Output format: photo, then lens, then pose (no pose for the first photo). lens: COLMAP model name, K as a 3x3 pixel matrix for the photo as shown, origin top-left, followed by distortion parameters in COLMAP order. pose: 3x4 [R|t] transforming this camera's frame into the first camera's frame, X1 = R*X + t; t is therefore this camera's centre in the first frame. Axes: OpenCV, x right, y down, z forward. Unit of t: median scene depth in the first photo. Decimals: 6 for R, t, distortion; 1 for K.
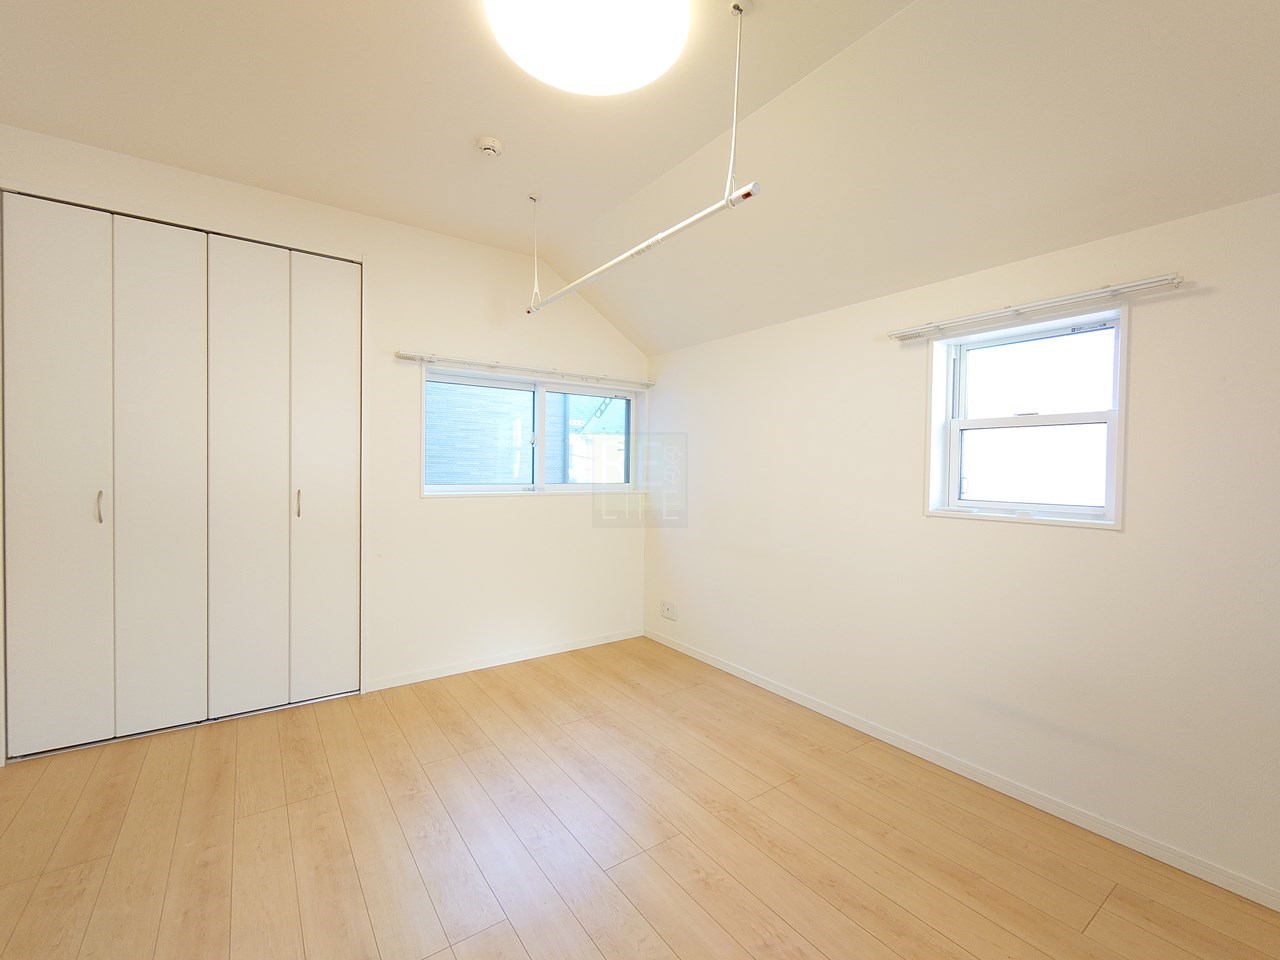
lens RADIAL K [[554.1, 0, 645.5], [0, 554.1, 477.5], [0, 0, 1]] dist [0.003079, -0.001105]
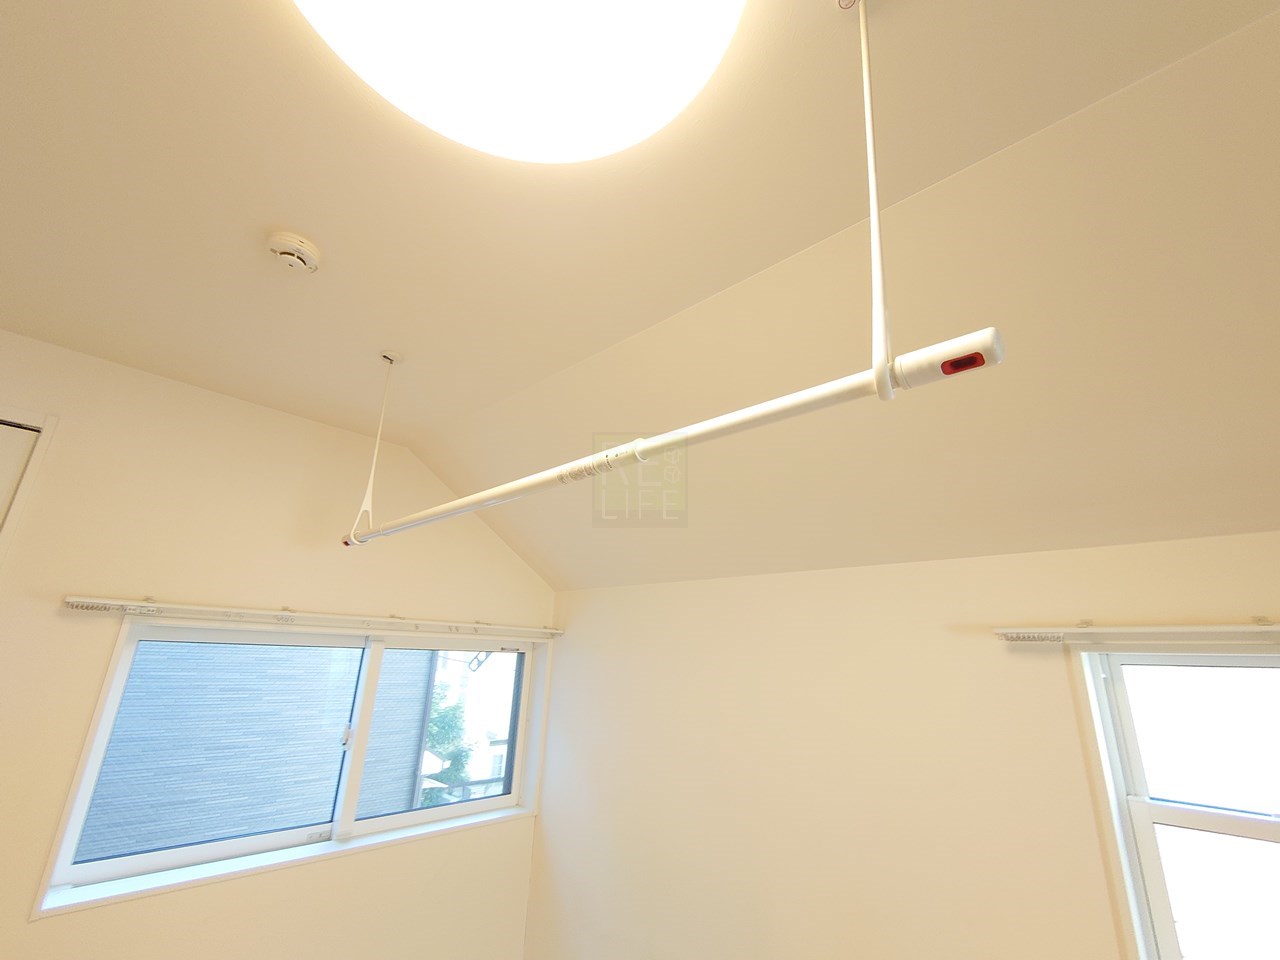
lens RADIAL K [[554.1, 0, 645.9], [0, 554.1, 477.4], [0, 0, 1]] dist [0.003079, -0.001105]
pose [[0.981441, 0.077264, 0.175513, -0.024984], [-0.017163, 0.946960, -0.320893, -0.185652], [-0.190997, 0.311925, 0.930711, 0.412277]]
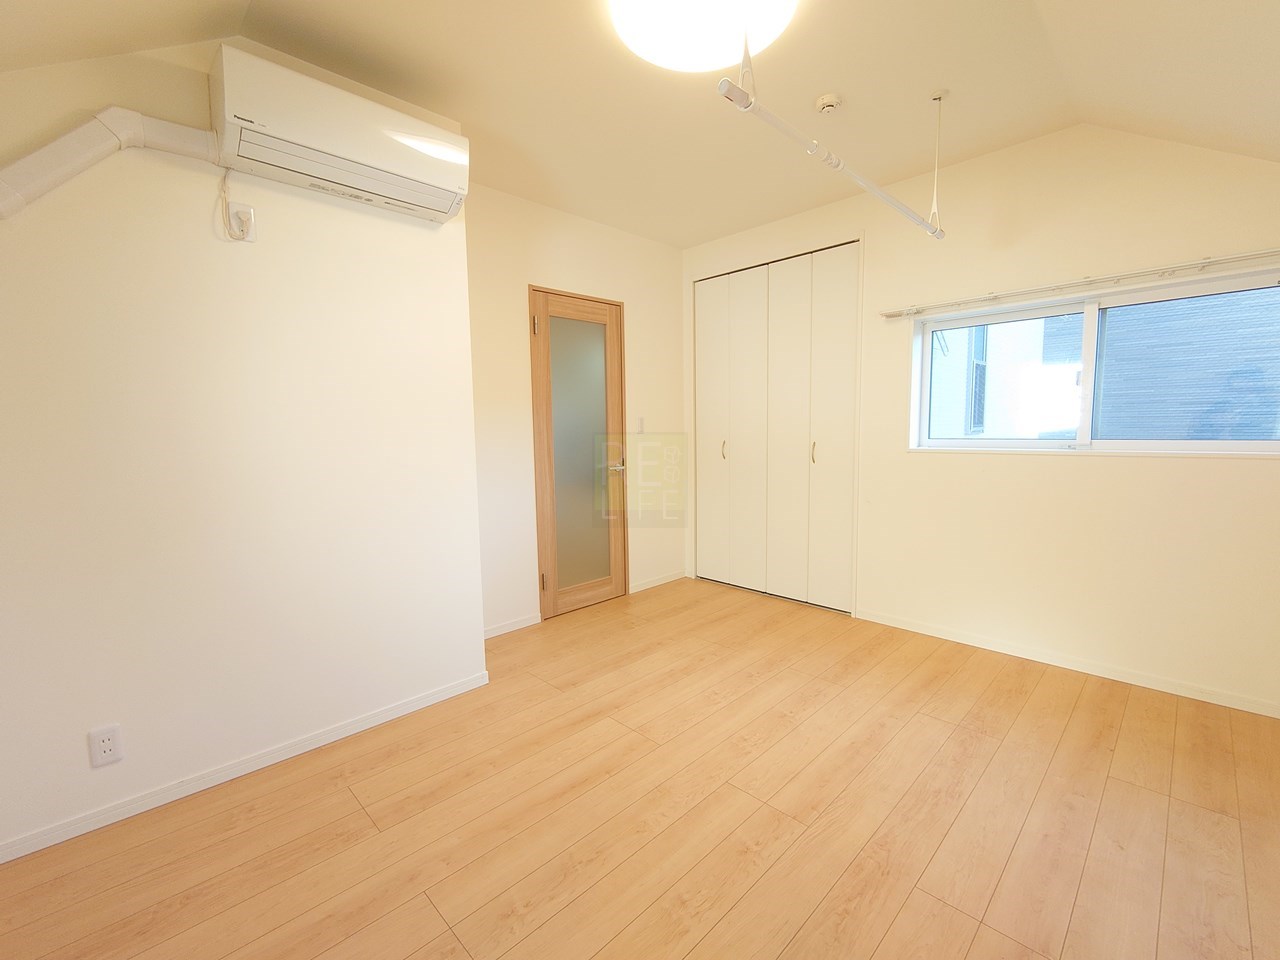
lens RADIAL K [[554.1, 0, 641.5], [0, 554.1, 480.8], [0, 0, 1]] dist [0.003079, -0.001105]
pose [[0.148197, 0.082365, -0.985522, 0.577087], [0.003945, 0.996469, 0.083873, 0.002191], [0.988950, -0.016318, 0.147348, 0.404424]]
